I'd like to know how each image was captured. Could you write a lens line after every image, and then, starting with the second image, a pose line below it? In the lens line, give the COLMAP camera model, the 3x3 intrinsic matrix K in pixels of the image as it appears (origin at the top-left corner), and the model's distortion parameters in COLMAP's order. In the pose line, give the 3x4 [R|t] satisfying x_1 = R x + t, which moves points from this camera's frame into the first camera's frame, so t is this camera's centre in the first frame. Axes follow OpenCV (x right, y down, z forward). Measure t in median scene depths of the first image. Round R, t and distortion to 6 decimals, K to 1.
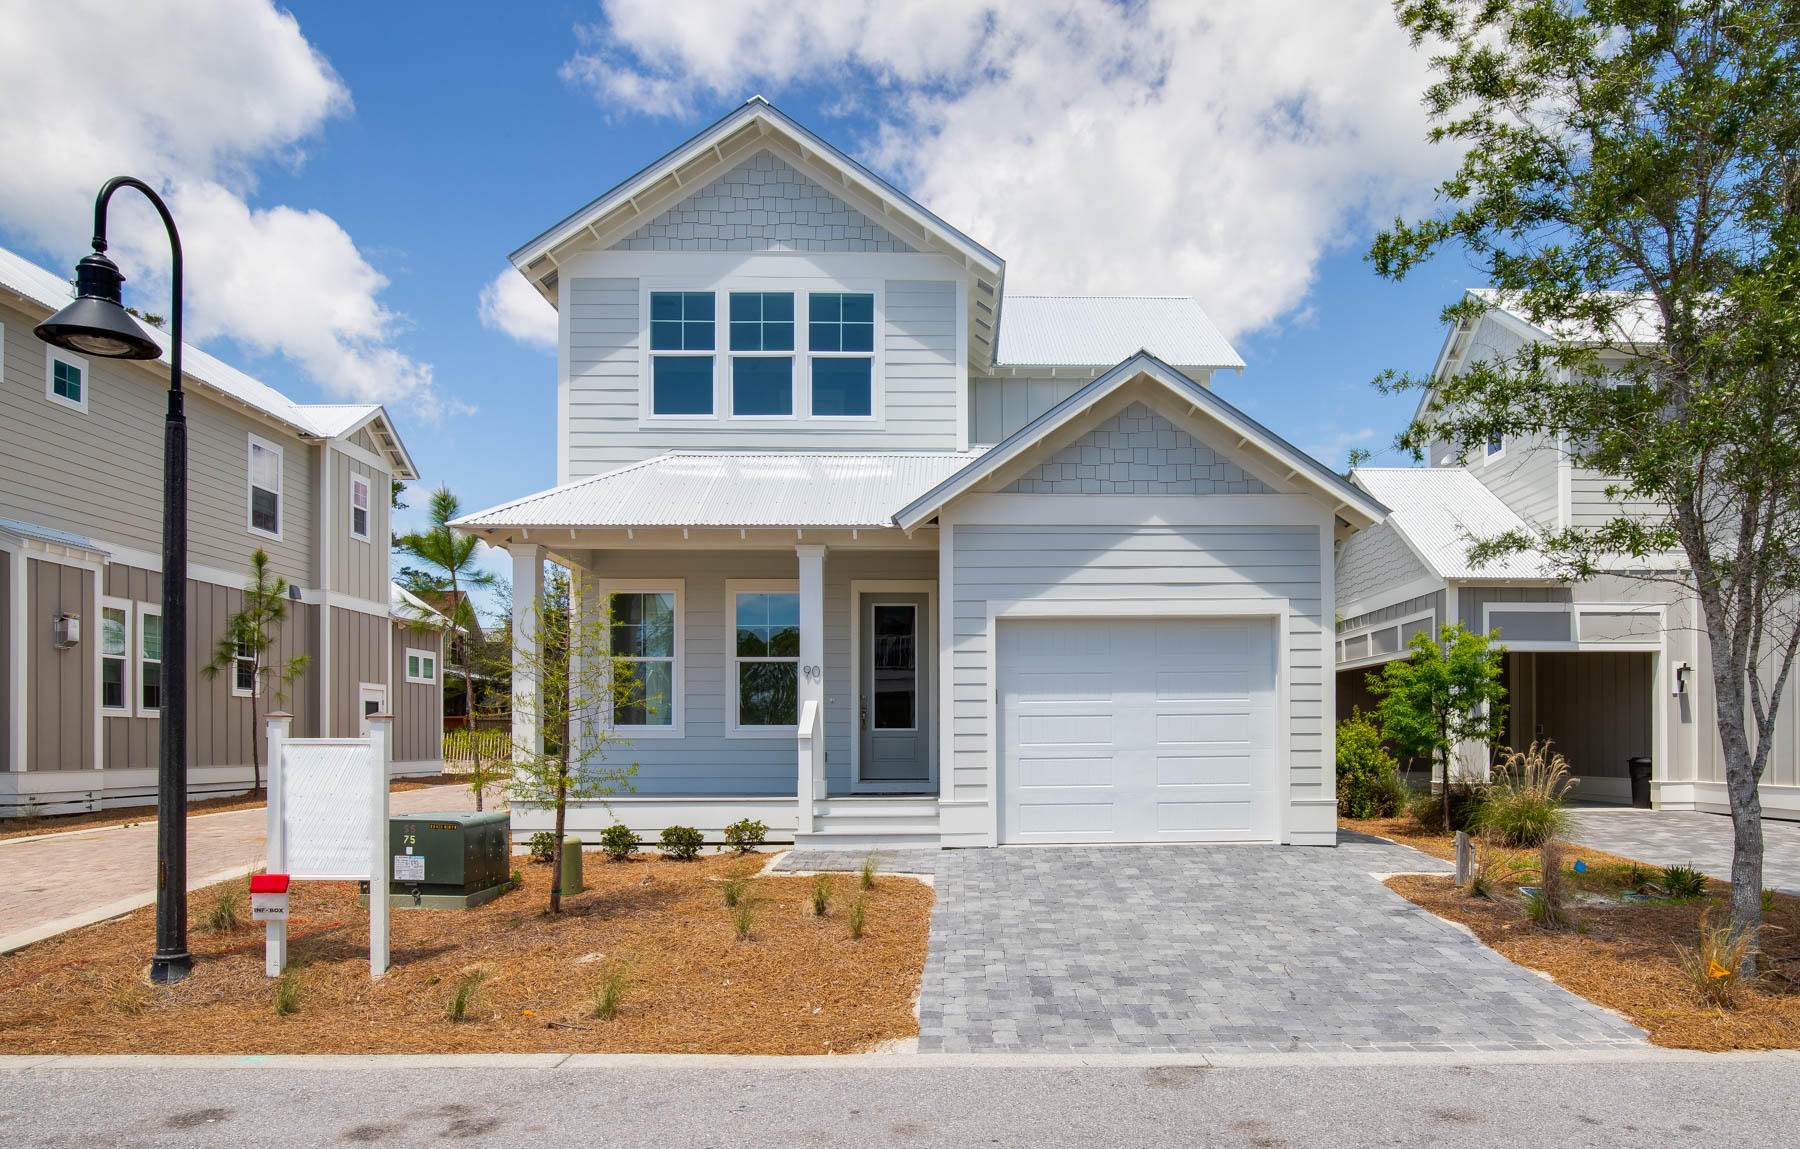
lens RADIAL K [[1084.9, 0, 900.8], [0, 1084.9, 710.8], [0, 0, 1]] dist [-0.037175, 0.000635]
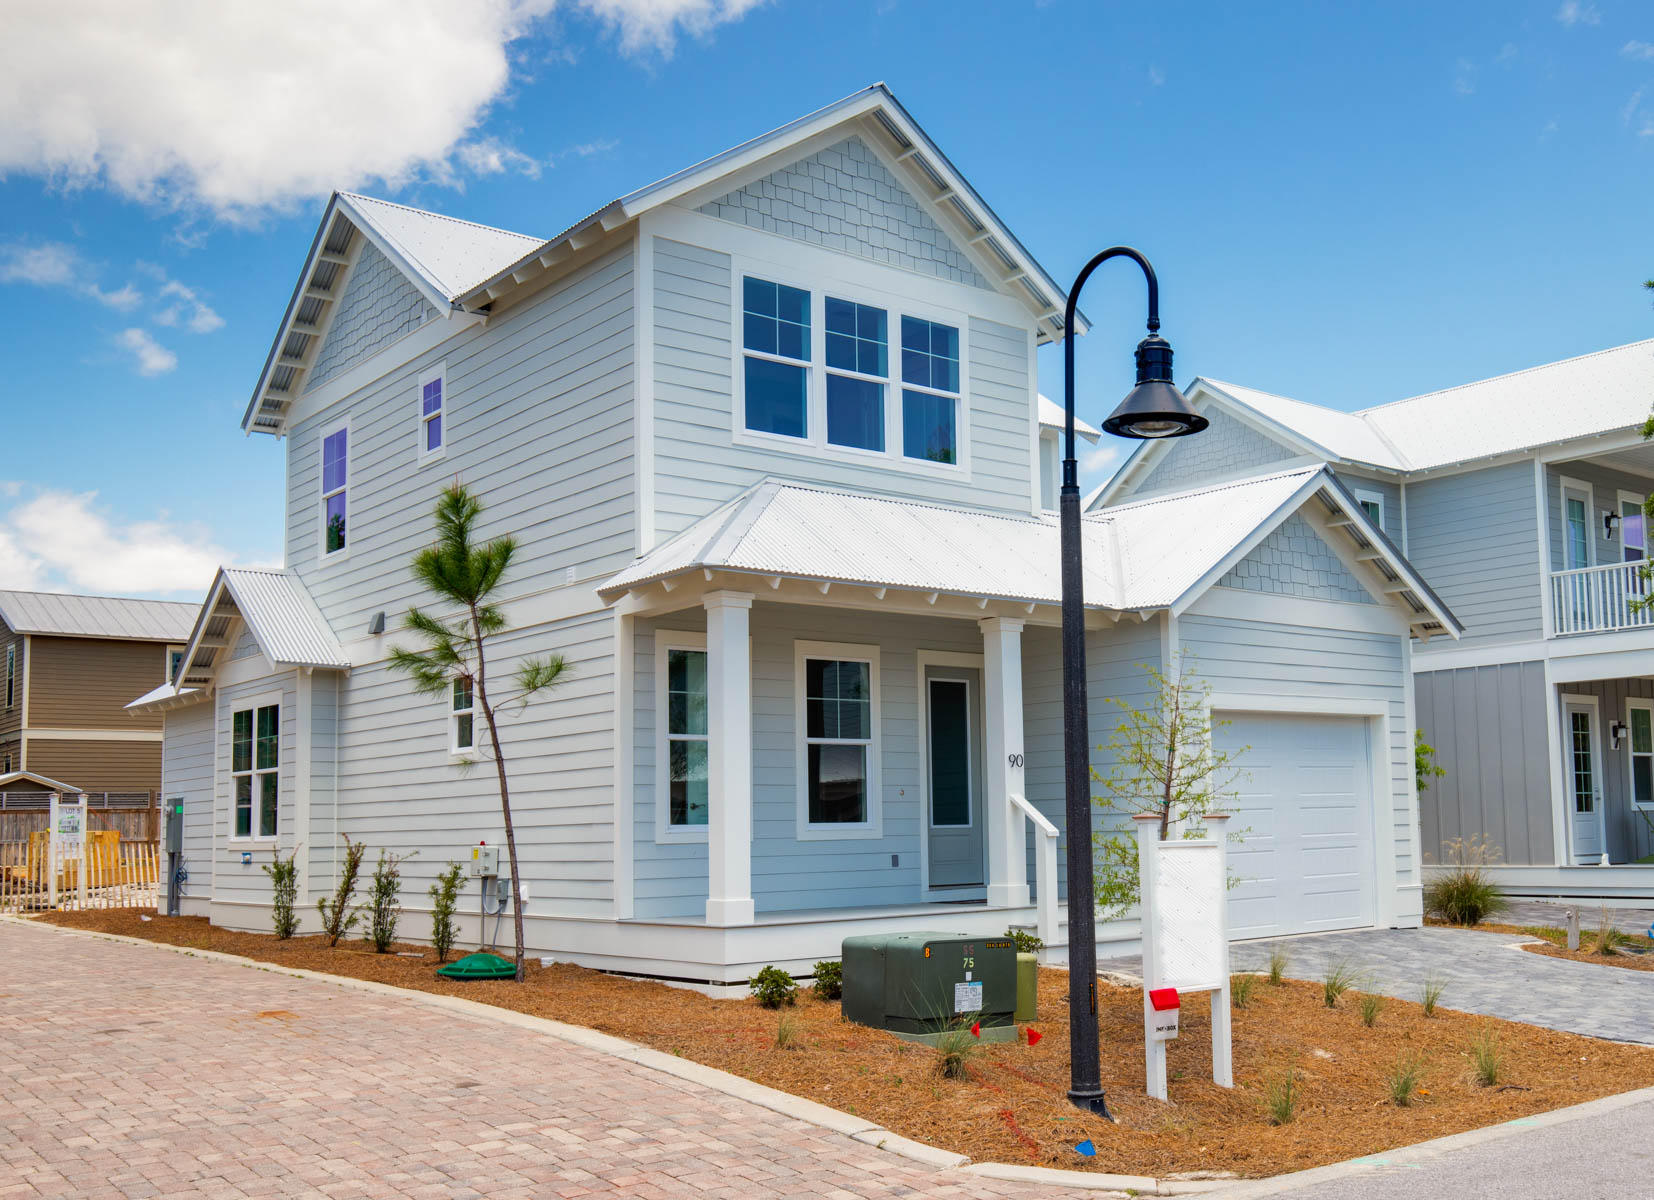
lens RADIAL K [[1736.9, 0, 827.0], [0, 1736.9, 600.0], [0, 0, 1]] dist [-0.001198, -0.003173]
pose [[0.774069, 0.069506, 0.629274, -0.978231], [0.002008, 0.993681, -0.112226, -0.007386], [-0.633098, 0.088134, 0.769038, -0.002602]]
